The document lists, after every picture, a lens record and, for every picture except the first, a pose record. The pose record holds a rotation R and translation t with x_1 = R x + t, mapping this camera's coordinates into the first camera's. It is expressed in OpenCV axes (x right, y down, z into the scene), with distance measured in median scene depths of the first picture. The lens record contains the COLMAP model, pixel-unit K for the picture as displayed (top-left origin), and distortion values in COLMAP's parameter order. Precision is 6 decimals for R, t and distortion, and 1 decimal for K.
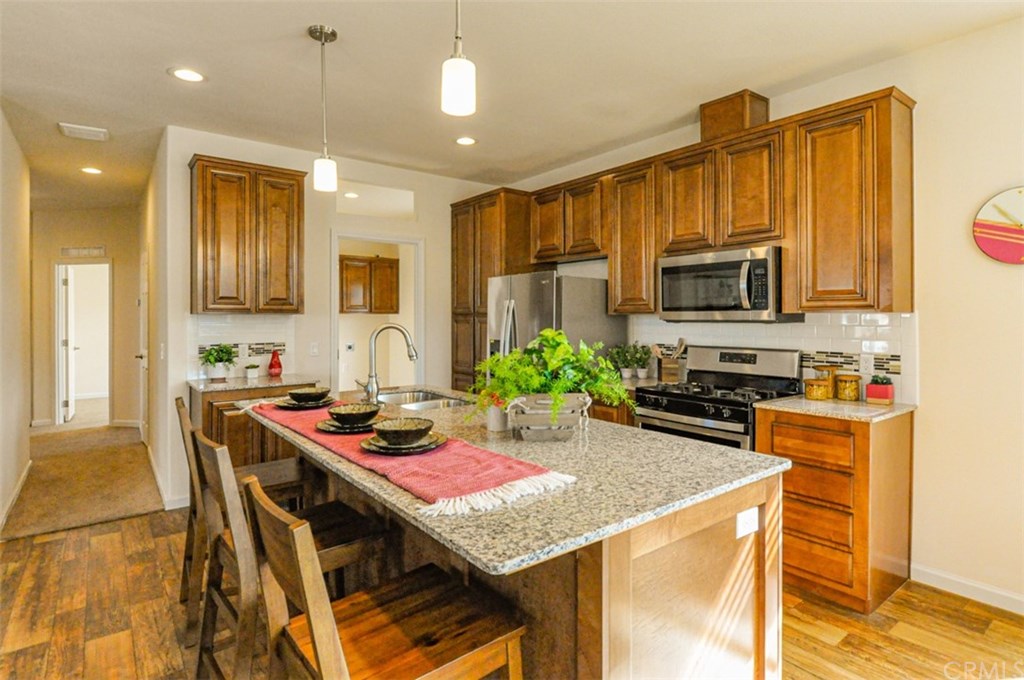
lens RADIAL K [[533.9, 0, 516.6], [0, 533.9, 322.7], [0, 0, 1]] dist [0.001456, -0.000404]
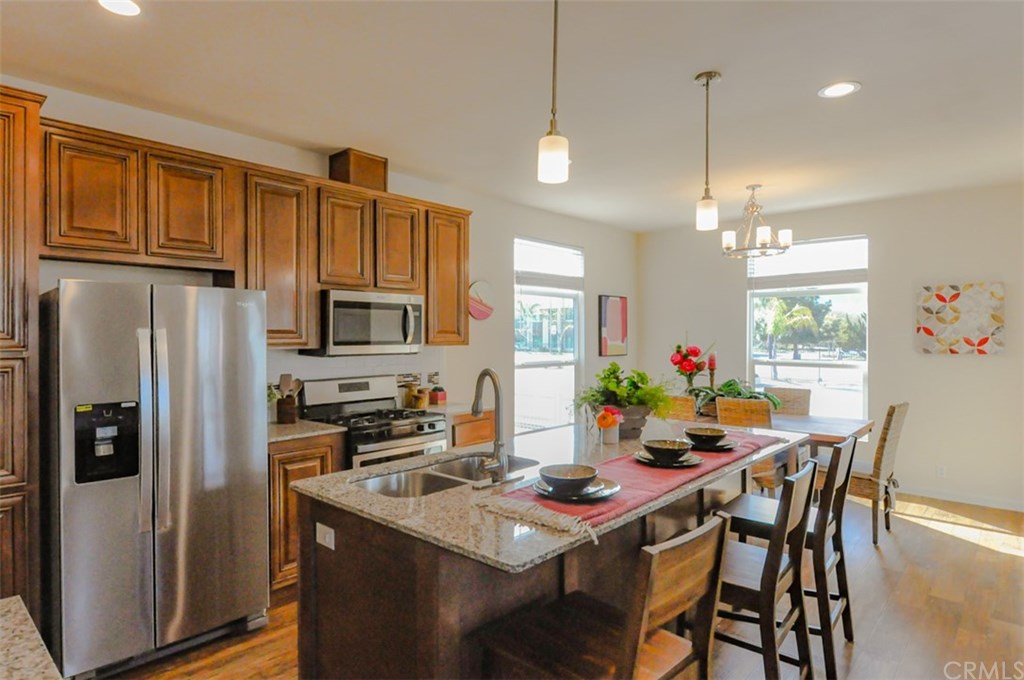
lens RADIAL K [[570.0, 0, 512.0], [0, 570.0, 340.0], [0, 0, 1]] dist [0.001736, -0.003040]
pose [[-0.163794, -0.004268, 0.986485, -0.786875], [0.013289, 0.999890, 0.006533, -0.034044], [-0.986405, 0.014179, -0.163719, 0.849457]]
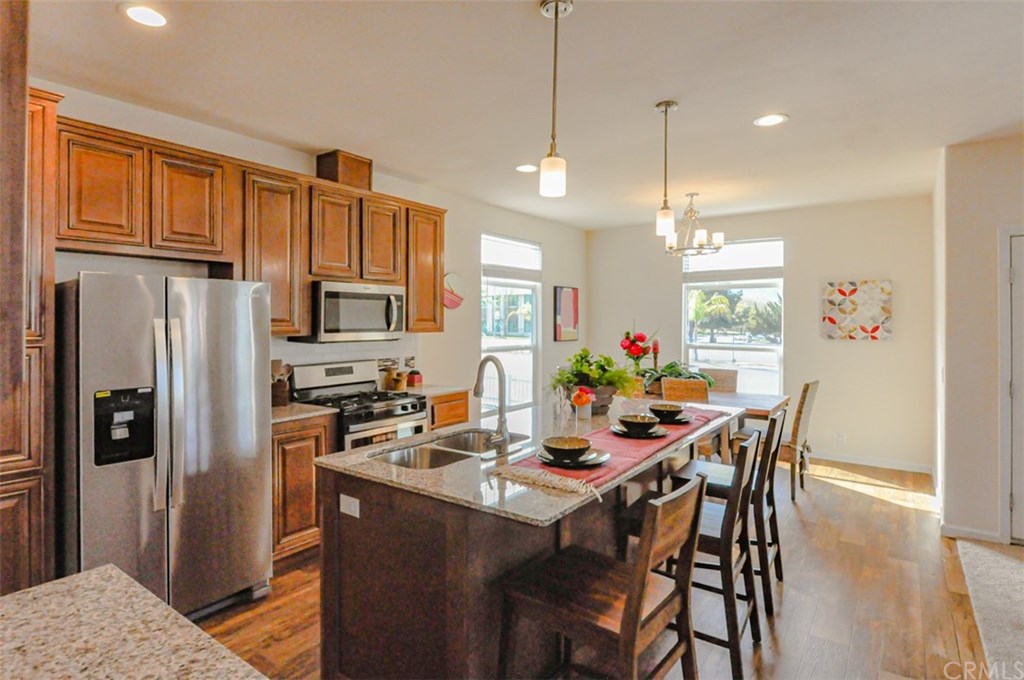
lens RADIAL K [[533.9, 0, 516.6], [0, 533.9, 322.7], [0, 0, 1]] dist [0.001456, -0.000404]
pose [[-0.273370, -0.001207, 0.961908, -0.819593], [0.010265, 0.999939, 0.004172, -0.042041], [-0.961854, 0.011015, -0.273341, 0.922983]]
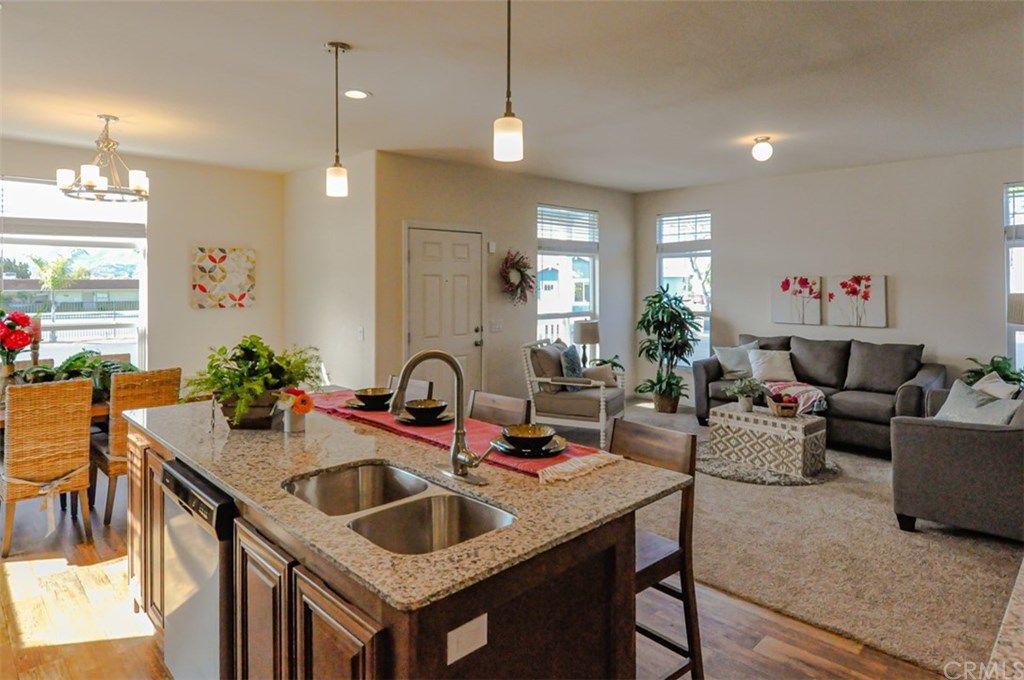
lens RADIAL K [[597.8, 0, 492.5], [0, 597.8, 275.3], [0, 0, 1]] dist [0.005044, -0.012844]
pose [[-0.995790, 0.002226, -0.091633, -0.188344], [0.002357, 0.999996, -0.001327, -0.065044], [0.091630, -0.001538, -0.995792, 1.311133]]
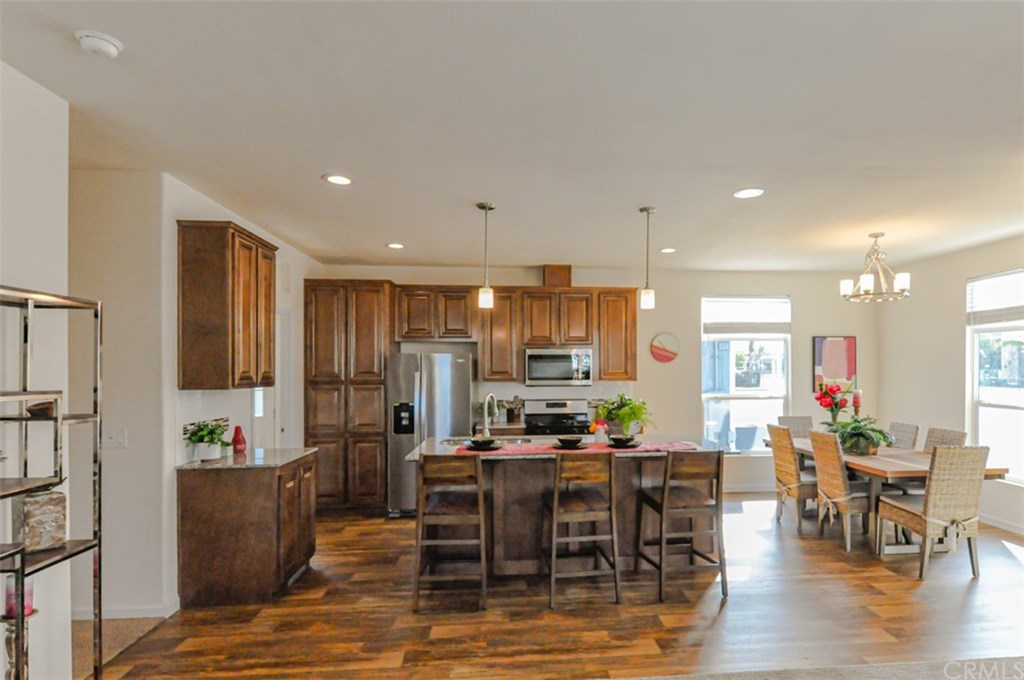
lens RADIAL K [[542.8, 0, 558.2], [0, 542.8, 369.4], [0, 0, 1]] dist [-0.000694, -0.000405]
pose [[0.539066, 0.001873, 0.842262, -1.126319], [0.010426, 0.999906, -0.008897, -0.039344], [-0.842199, 0.013577, 0.538996, -0.010663]]
